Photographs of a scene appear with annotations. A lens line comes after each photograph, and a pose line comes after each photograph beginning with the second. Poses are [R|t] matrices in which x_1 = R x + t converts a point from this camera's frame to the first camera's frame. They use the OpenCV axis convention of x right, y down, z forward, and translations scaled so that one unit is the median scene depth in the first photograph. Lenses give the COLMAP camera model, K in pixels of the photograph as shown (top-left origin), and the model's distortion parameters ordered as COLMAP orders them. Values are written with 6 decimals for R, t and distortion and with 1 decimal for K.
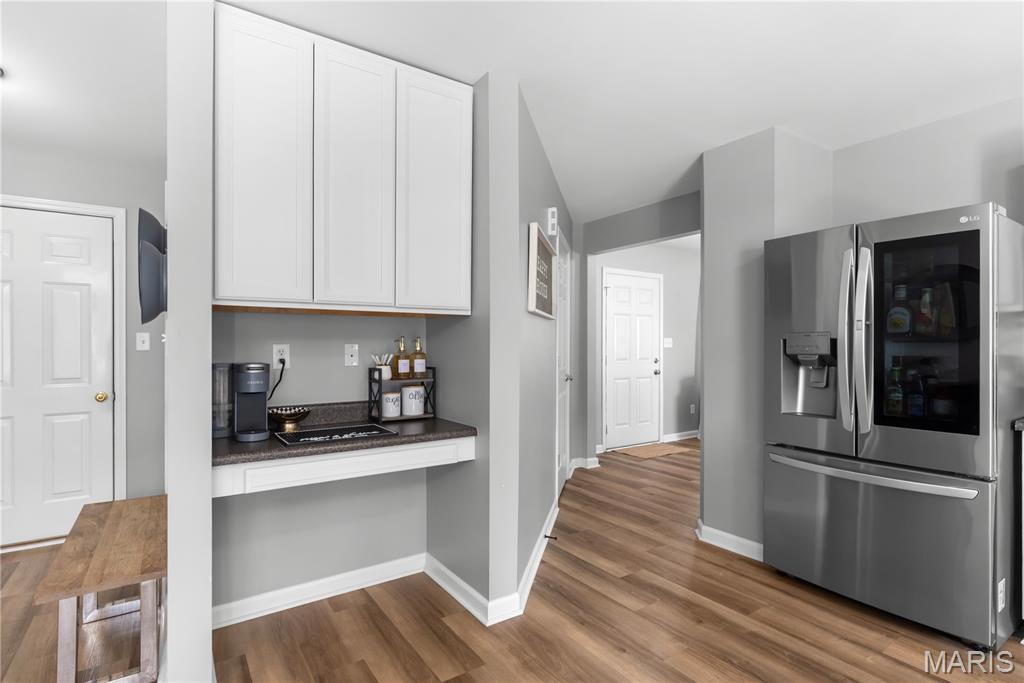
lens RADIAL K [[507.8, 0, 514.2], [0, 507.8, 346.2], [0, 0, 1]] dist [0.003011, 0.000374]
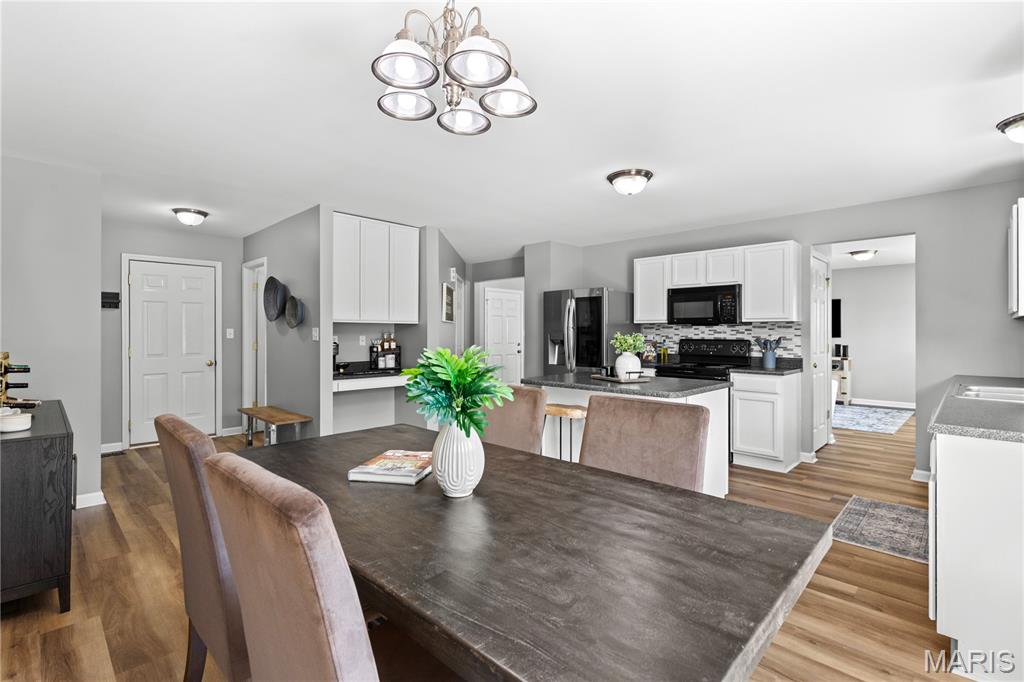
lens RADIAL K [[469.0, 0, 512.4], [0, 469.0, 337.7], [0, 0, 1]] dist [-0.001526, -0.000609]
pose [[0.981152, -0.000144, 0.193236, -0.070740], [-0.001756, 0.999952, 0.009663, -0.015926], [-0.193228, -0.009820, 0.981105, -1.137446]]
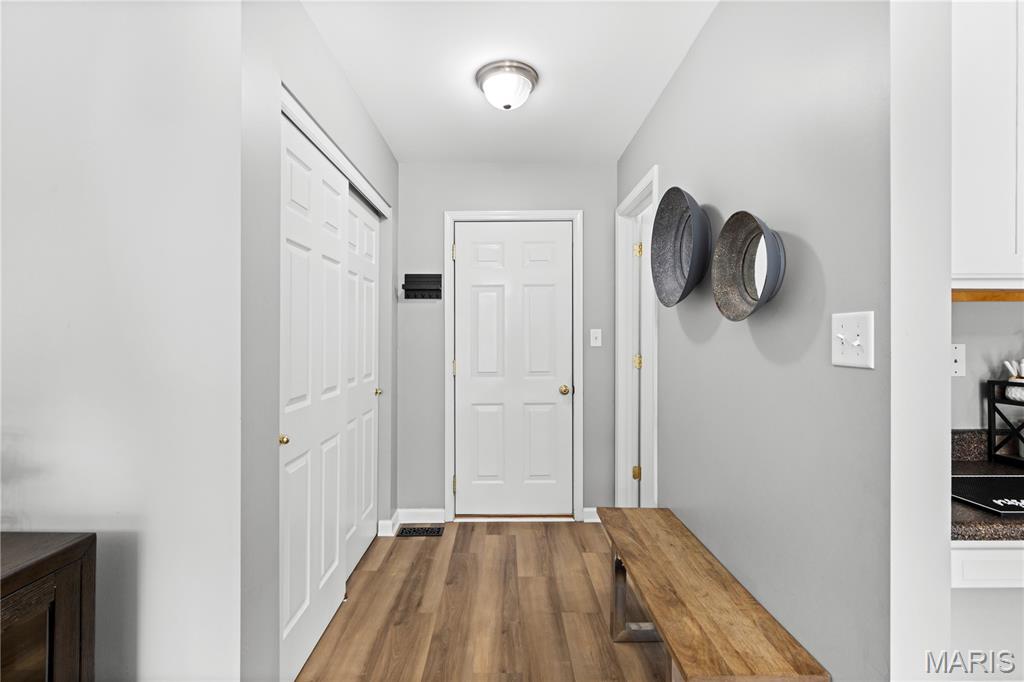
lens RADIAL K [[469.0, 0, 503.5], [0, 469.0, 337.2], [0, 0, 1]] dist [-0.001526, -0.000609]
pose [[0.825244, -0.001938, -0.564773, -0.459286], [0.002827, 0.999996, 0.000699, -0.014673], [0.564770, -0.002174, 0.825246, 0.150773]]
